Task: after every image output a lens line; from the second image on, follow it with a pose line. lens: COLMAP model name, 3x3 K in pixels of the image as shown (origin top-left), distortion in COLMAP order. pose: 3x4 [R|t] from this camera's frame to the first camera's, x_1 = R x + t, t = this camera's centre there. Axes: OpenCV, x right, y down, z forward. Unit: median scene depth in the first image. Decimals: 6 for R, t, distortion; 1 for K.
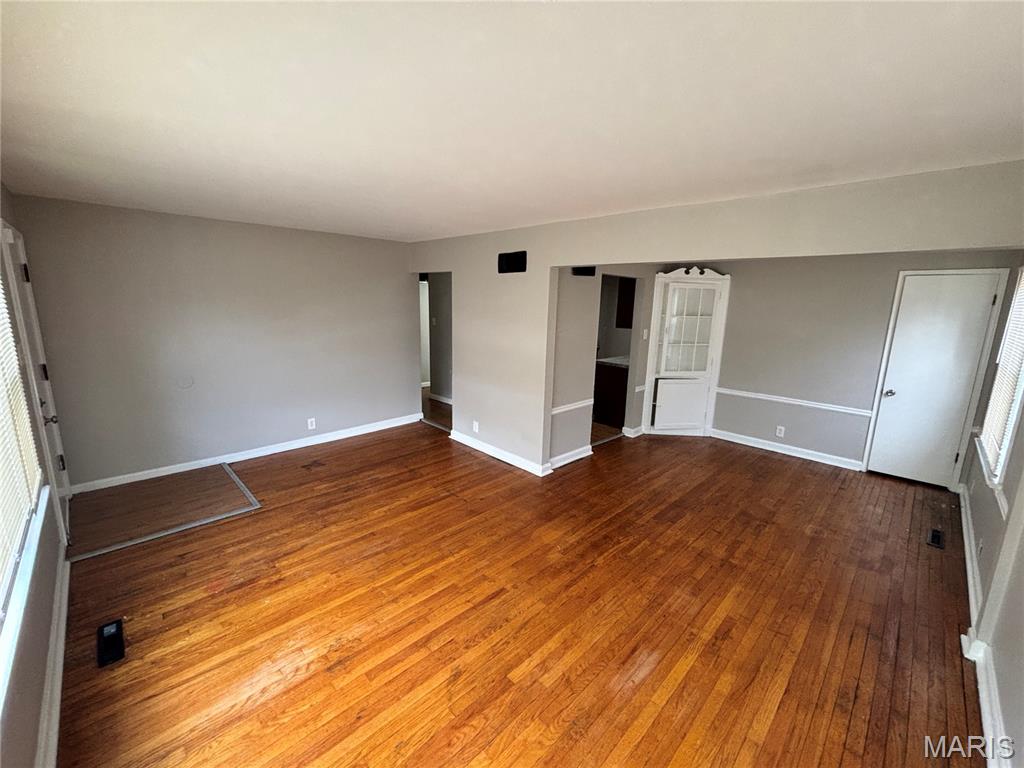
lens RADIAL K [[416.6, 0, 509.7], [0, 416.6, 380.0], [0, 0, 1]] dist [0.000852, 0.000427]
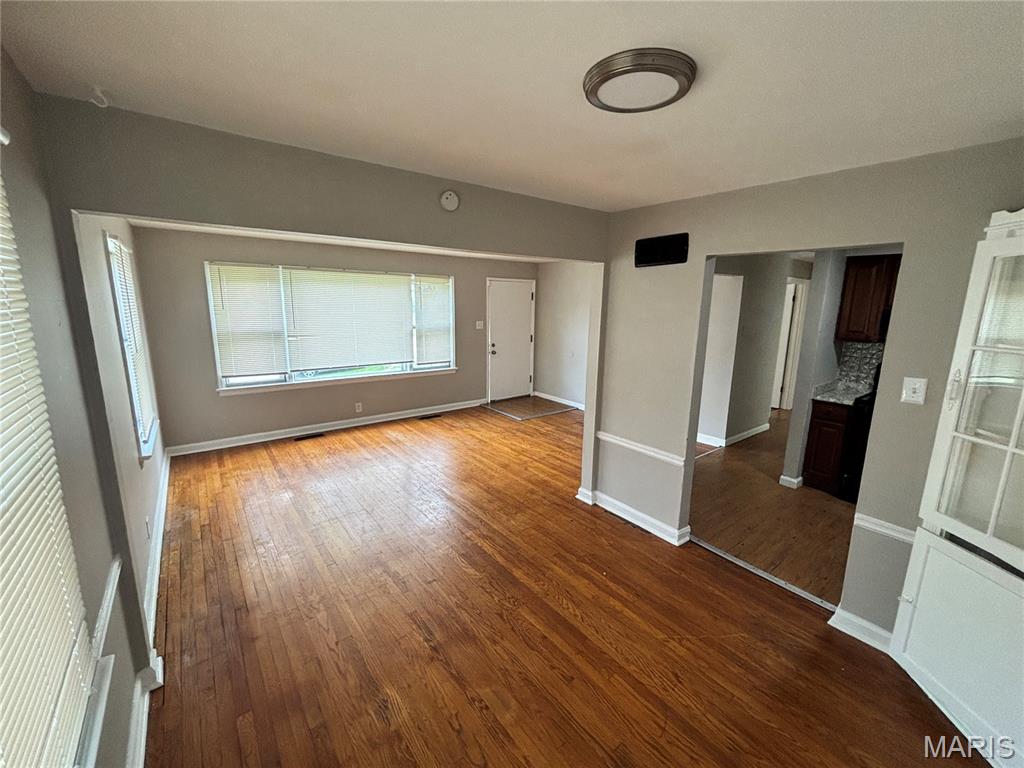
lens RADIAL K [[416.6, 0, 513.6], [0, 416.6, 383.3], [0, 0, 1]] dist [0.000852, 0.000427]
pose [[-0.113120, 0.166050, -0.979608, 1.301375], [-0.210007, 0.959666, 0.186920, -0.201986], [0.971134, 0.226869, -0.073685, 1.216516]]
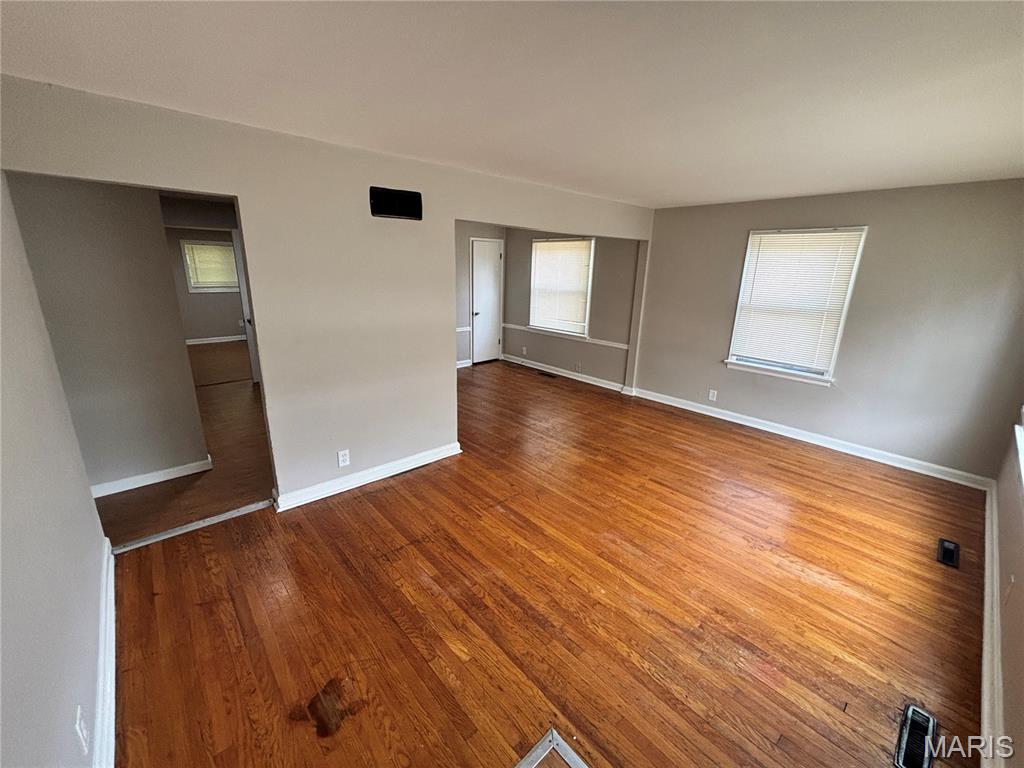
lens RADIAL K [[416.6, 0, 510.9], [0, 416.6, 379.4], [0, 0, 1]] dist [0.000852, 0.000427]
pose [[0.045773, -0.287626, 0.956648, -1.058009], [0.166129, 0.946508, 0.276629, -0.223031], [-0.985041, 0.146265, 0.091107, 1.082254]]
